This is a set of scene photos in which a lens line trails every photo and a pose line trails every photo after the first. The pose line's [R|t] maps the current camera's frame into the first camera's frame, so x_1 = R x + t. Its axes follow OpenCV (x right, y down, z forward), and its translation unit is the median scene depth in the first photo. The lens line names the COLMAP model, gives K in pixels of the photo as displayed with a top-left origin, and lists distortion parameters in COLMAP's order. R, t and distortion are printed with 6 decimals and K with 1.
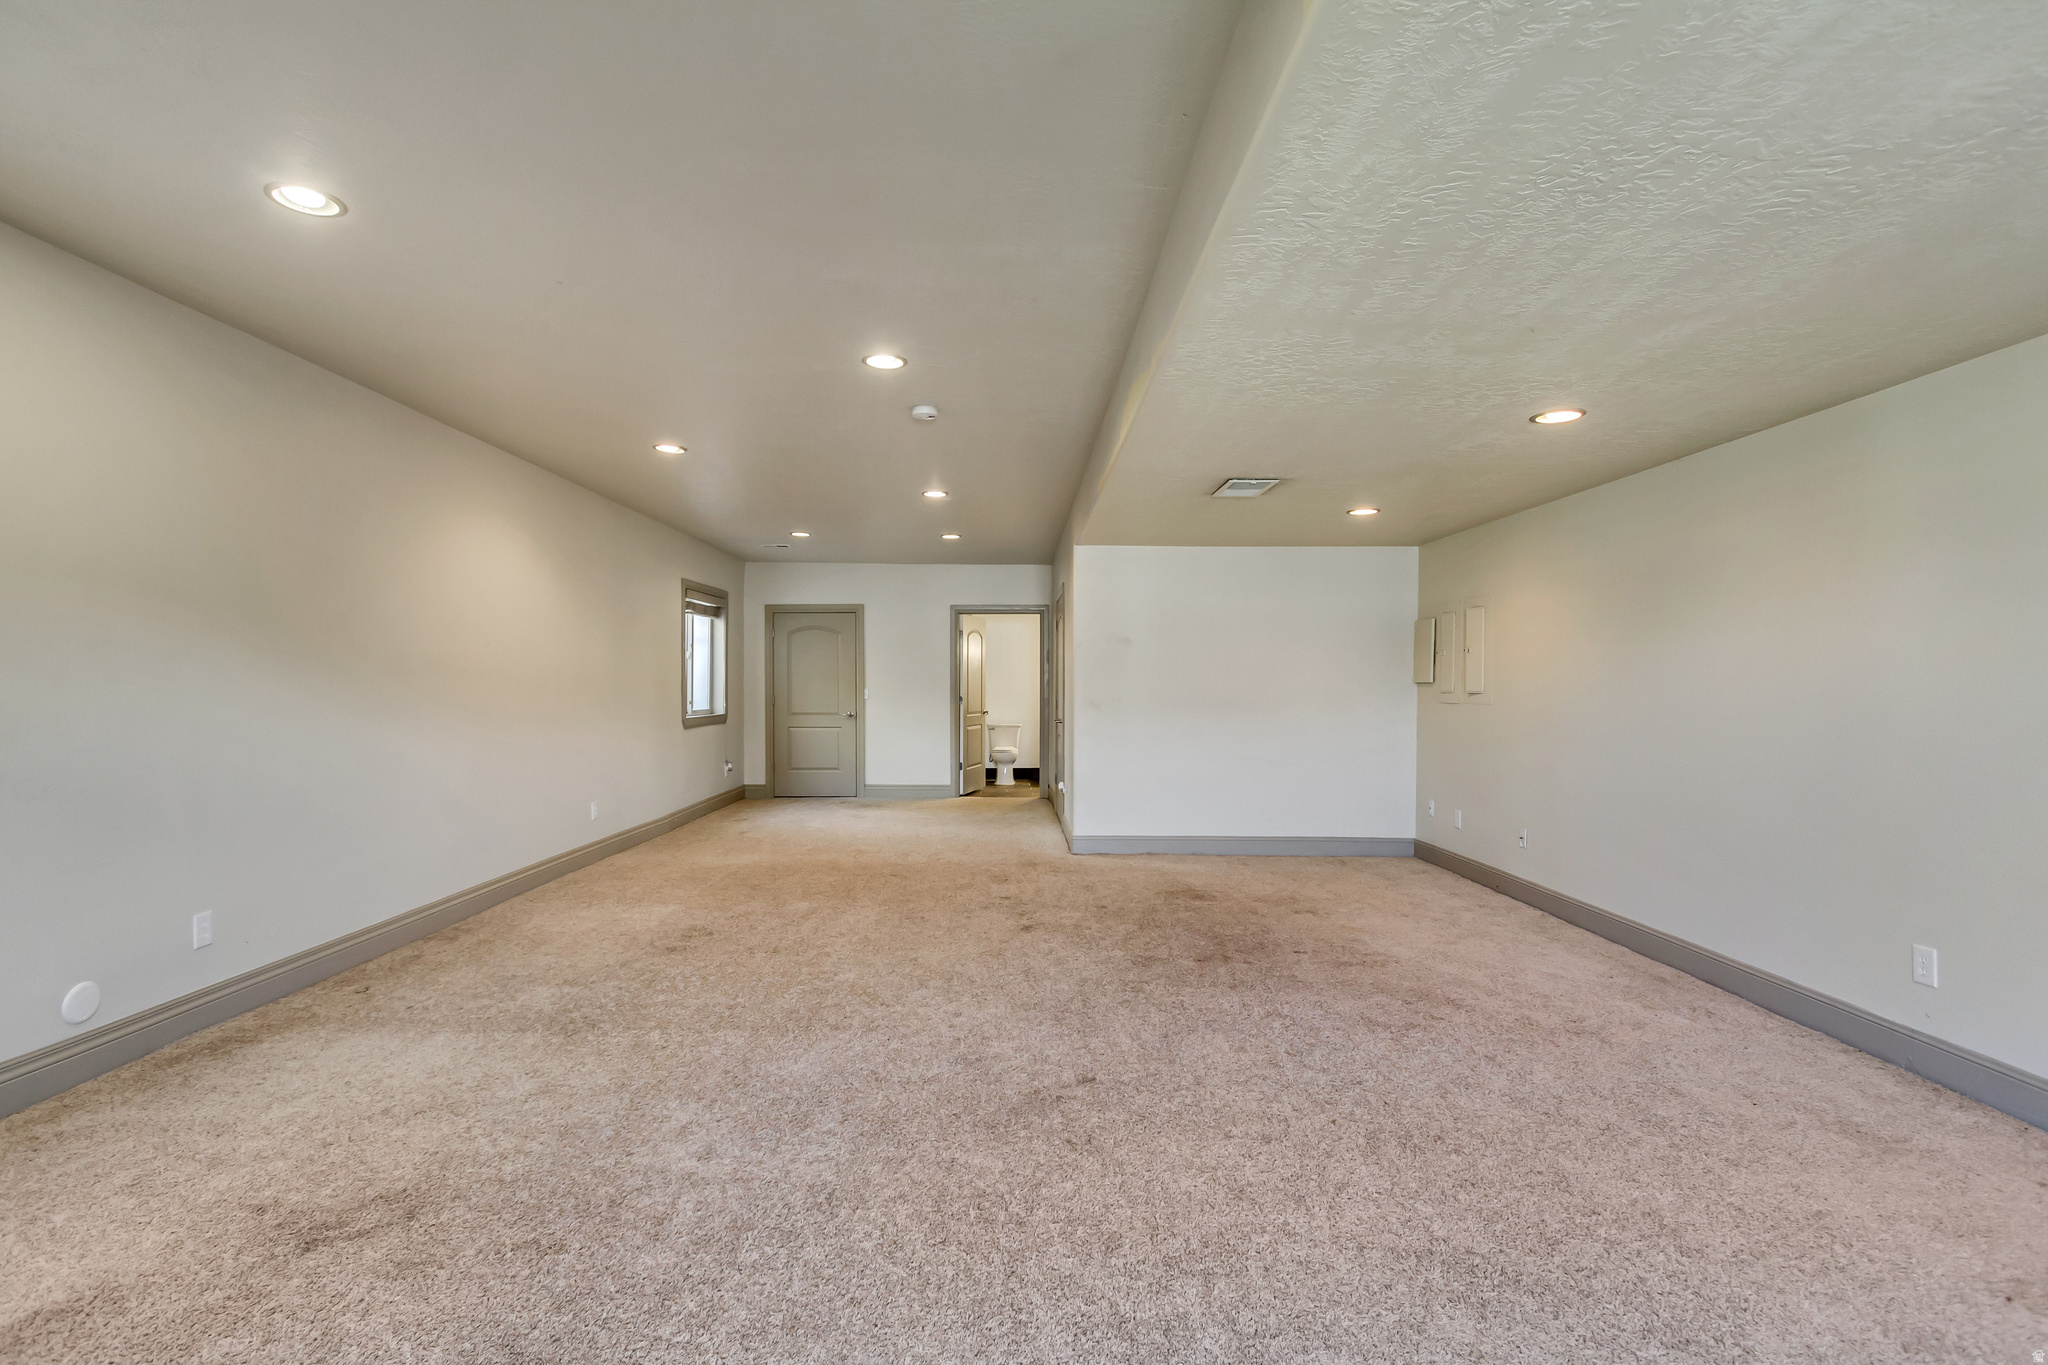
lens RADIAL K [[941.5, 0, 1033.2], [0, 941.5, 696.8], [0, 0, 1]] dist [0.003324, 0.000463]
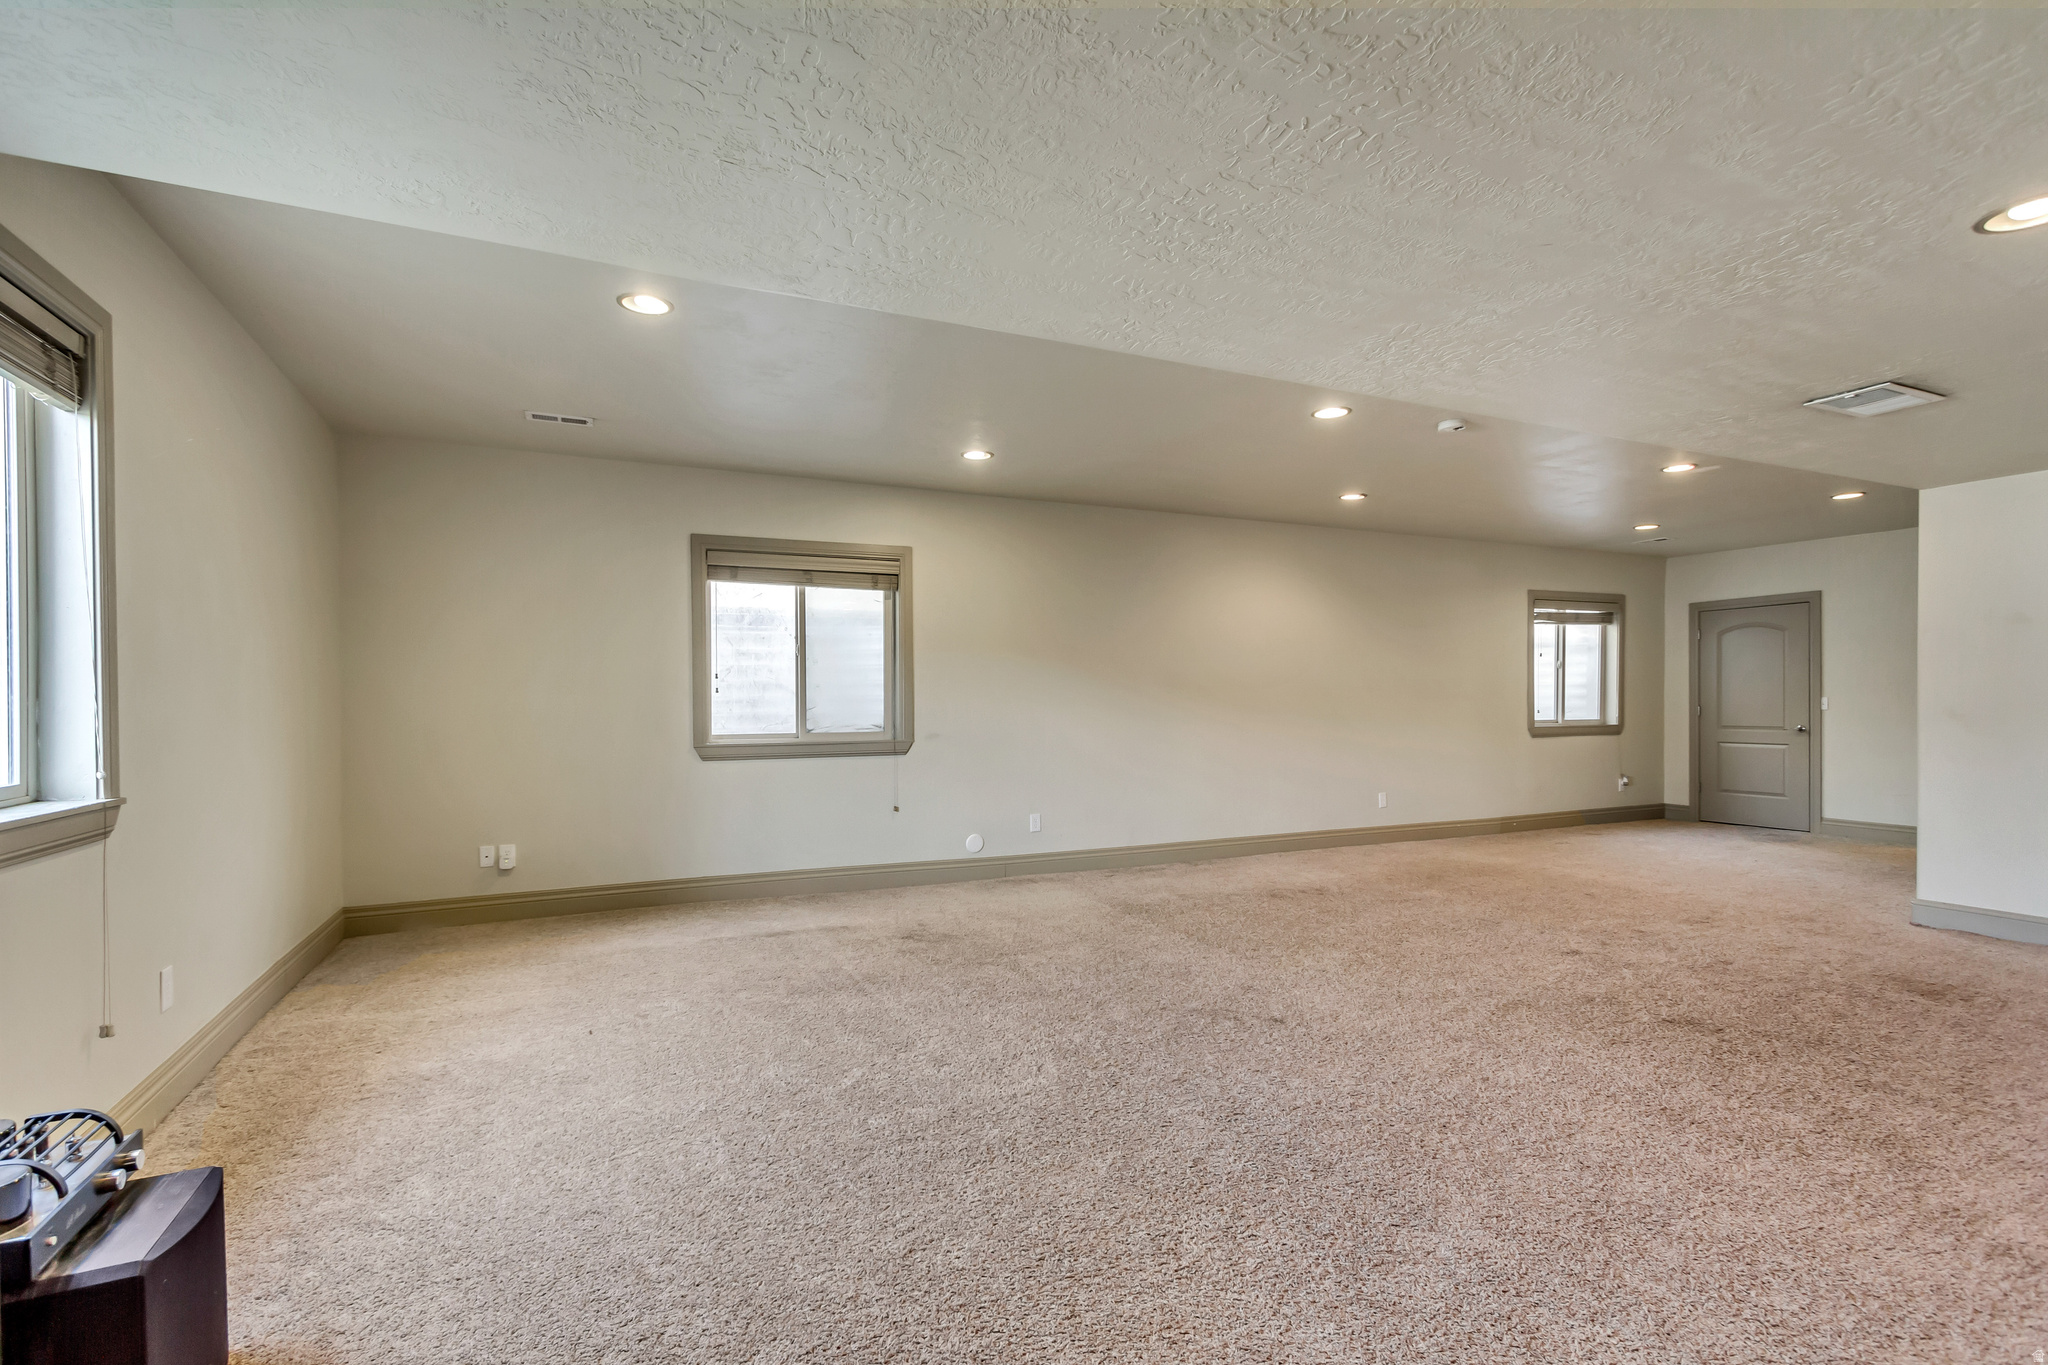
lens RADIAL K [[941.5, 0, 1033.2], [0, 941.5, 696.8], [0, 0, 1]] dist [0.003324, 0.000463]
pose [[0.406188, -0.003010, -0.913785, 0.301386], [-0.005626, 0.999967, -0.005794, -0.000740], [0.913772, 0.007495, 0.406158, 0.073377]]
